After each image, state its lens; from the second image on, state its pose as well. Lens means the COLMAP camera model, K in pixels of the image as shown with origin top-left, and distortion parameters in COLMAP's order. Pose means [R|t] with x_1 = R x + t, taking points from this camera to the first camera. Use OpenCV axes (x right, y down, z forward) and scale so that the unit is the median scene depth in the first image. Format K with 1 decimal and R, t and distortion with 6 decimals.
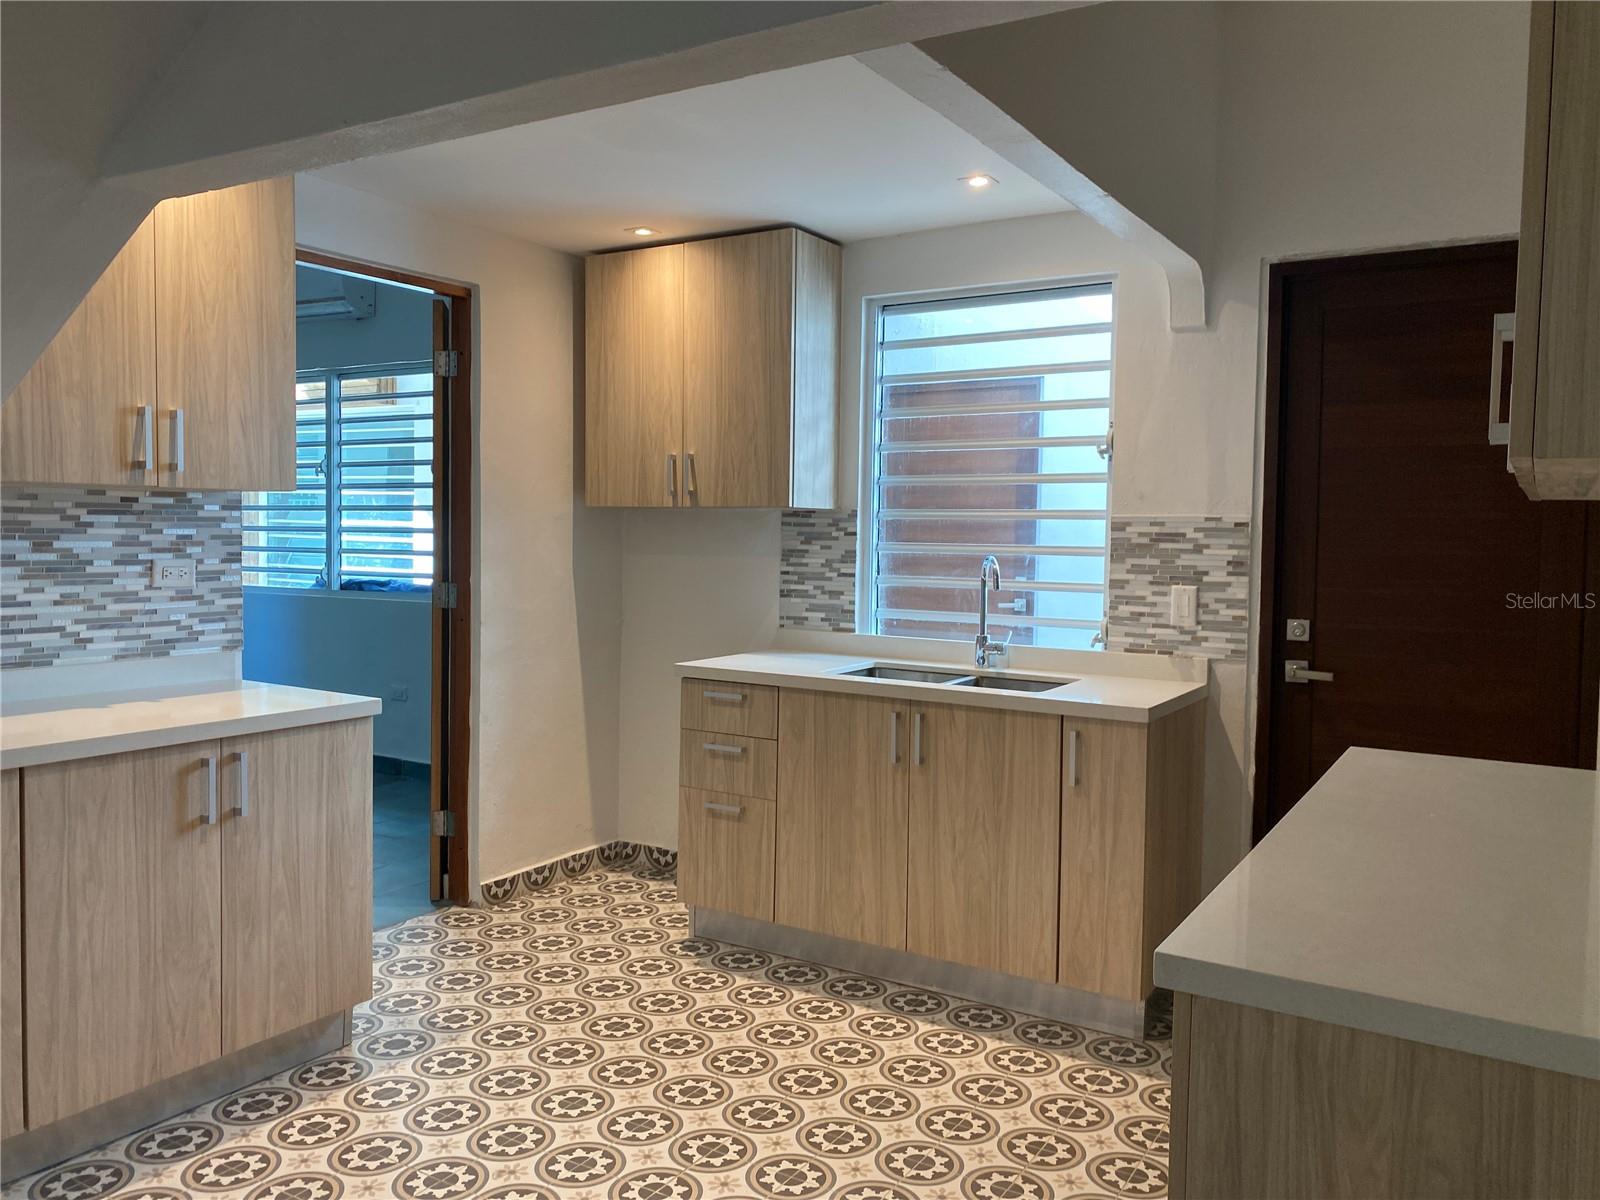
lens RADIAL K [[1231.1, 0, 804.8], [0, 1231.1, 593.4], [0, 0, 1]] dist [0.033497, -0.039358]
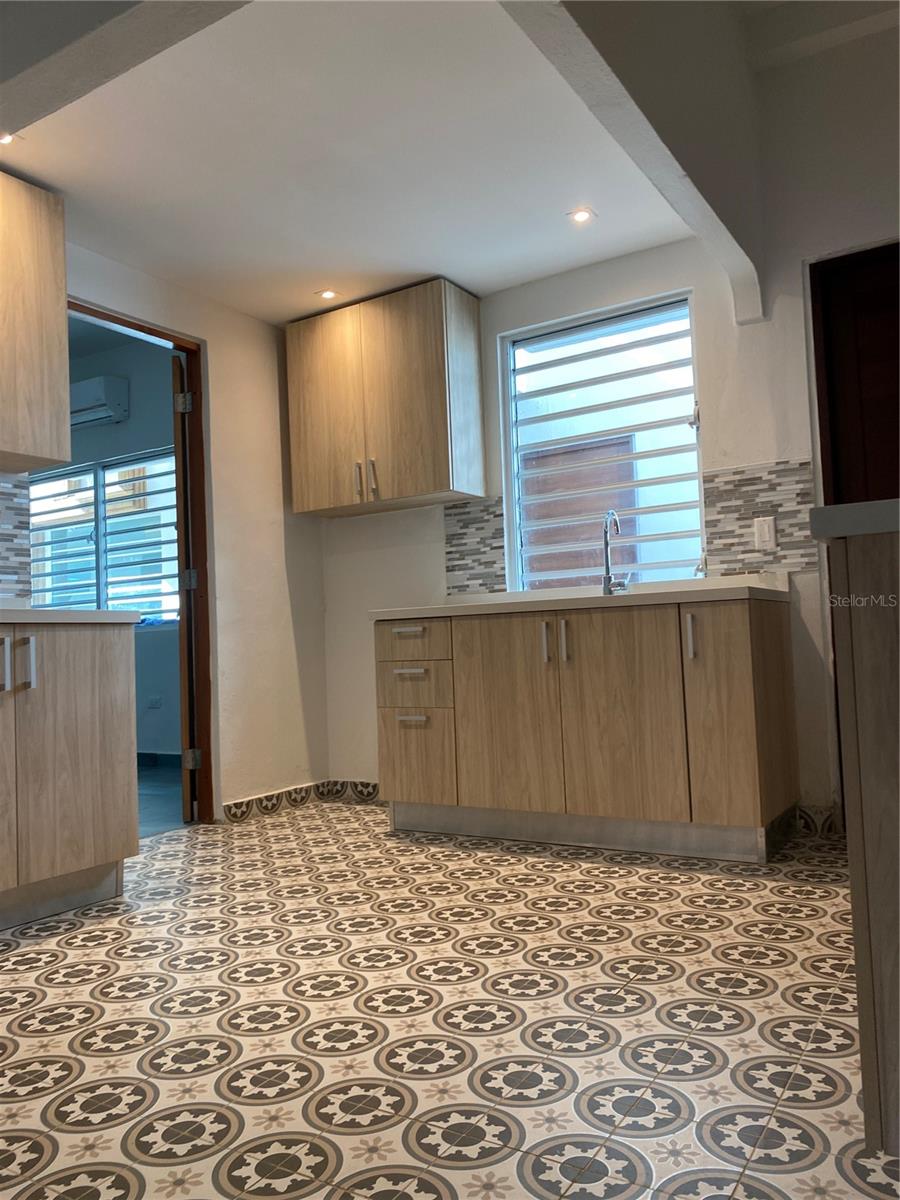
lens RADIAL K [[923.3, 0, 443.0], [0, 923.3, 606.2], [0, 0, 1]] dist [0.033497, -0.039358]
pose [[0.998323, -0.056954, -0.010373, -0.018114], [0.055724, 0.993968, -0.094456, 0.147288], [0.015690, 0.093719, 0.995475, 0.046956]]
